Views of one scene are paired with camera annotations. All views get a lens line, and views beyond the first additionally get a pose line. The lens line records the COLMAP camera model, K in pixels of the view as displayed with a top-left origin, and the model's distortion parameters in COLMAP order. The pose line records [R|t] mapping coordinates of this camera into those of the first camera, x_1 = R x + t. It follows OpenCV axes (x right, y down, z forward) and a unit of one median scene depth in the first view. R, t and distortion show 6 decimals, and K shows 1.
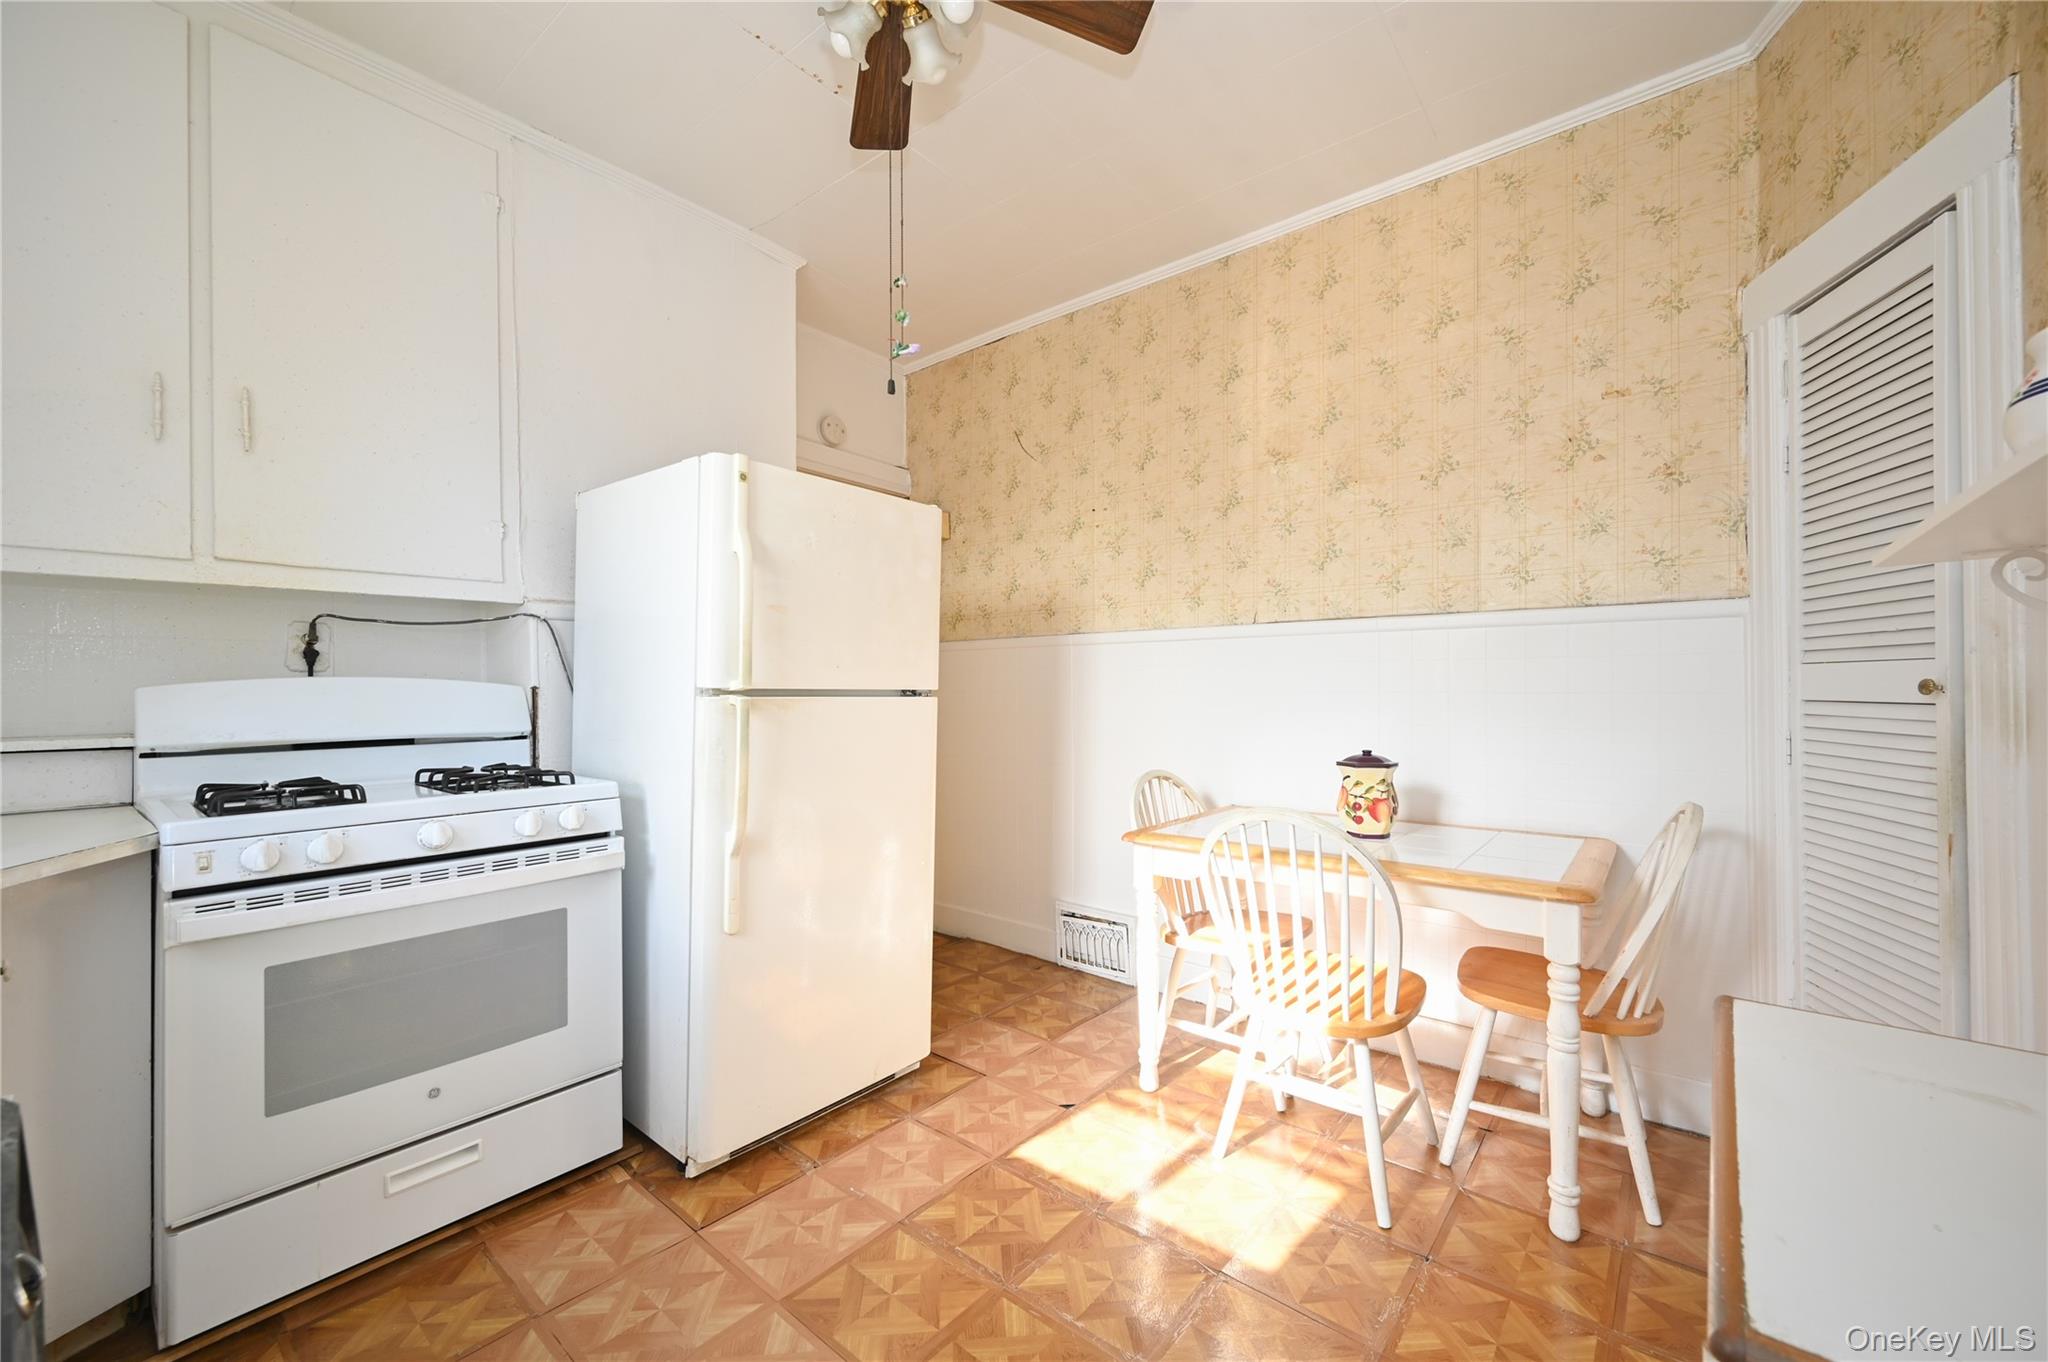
lens RADIAL K [[810.2, 0, 1024.0], [0, 810.2, 681.0], [0, 0, 1]] dist [0.000781, 0.000060]
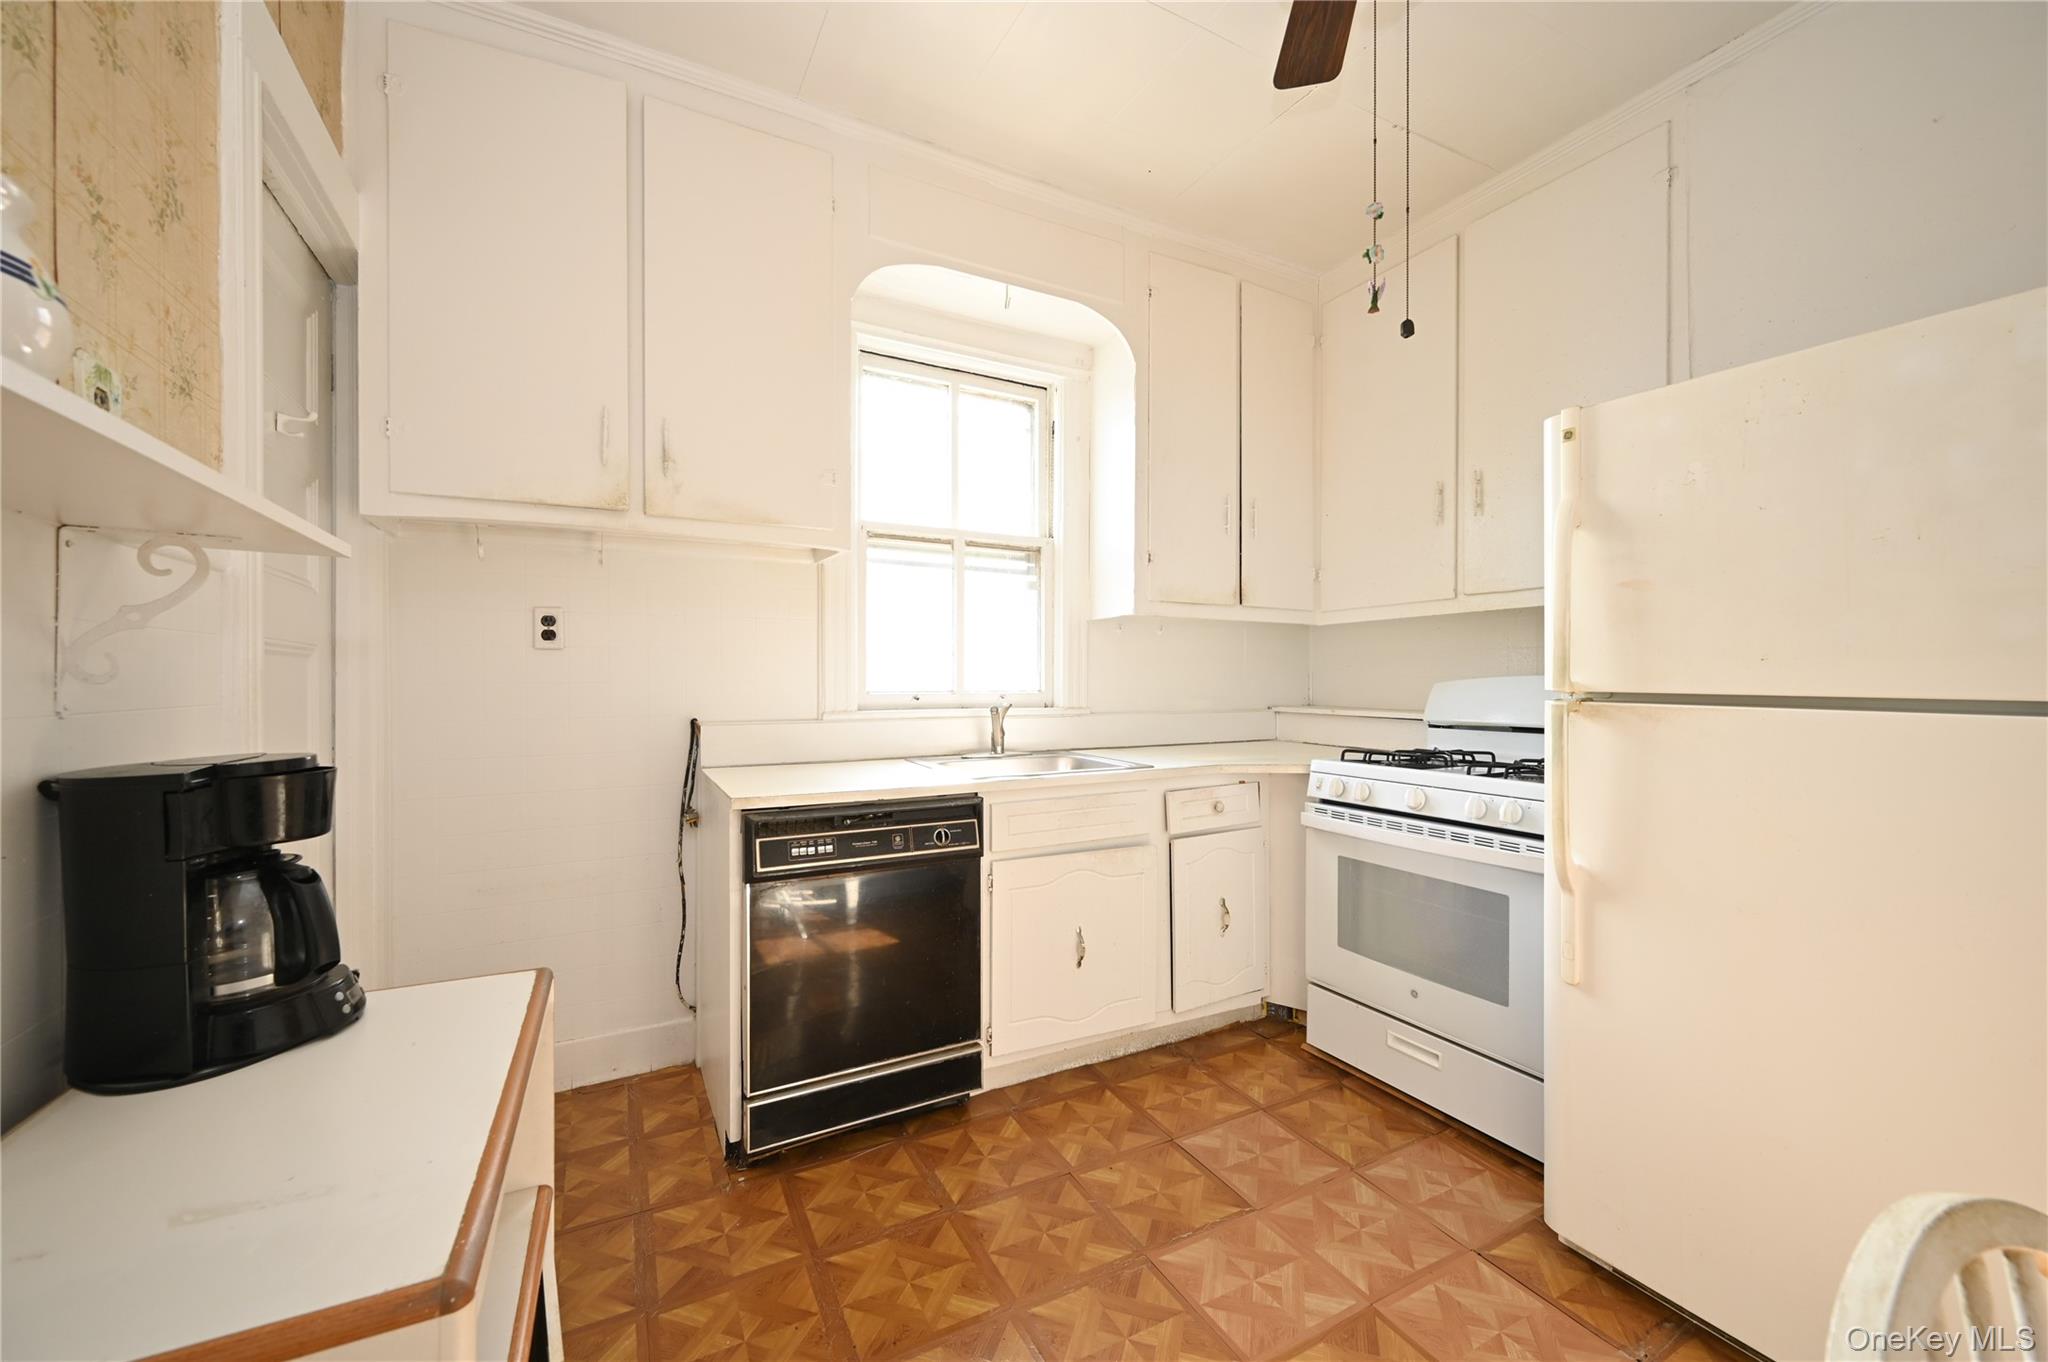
lens RADIAL K [[810.2, 0, 1024.0], [0, 810.2, 681.0], [0, 0, 1]] dist [0.000781, 0.000060]
pose [[-0.392743, 0.006817, -0.919623, 0.708504], [0.009532, 0.999949, 0.003341, -0.010410], [0.919599, -0.007454, -0.392788, 0.909320]]
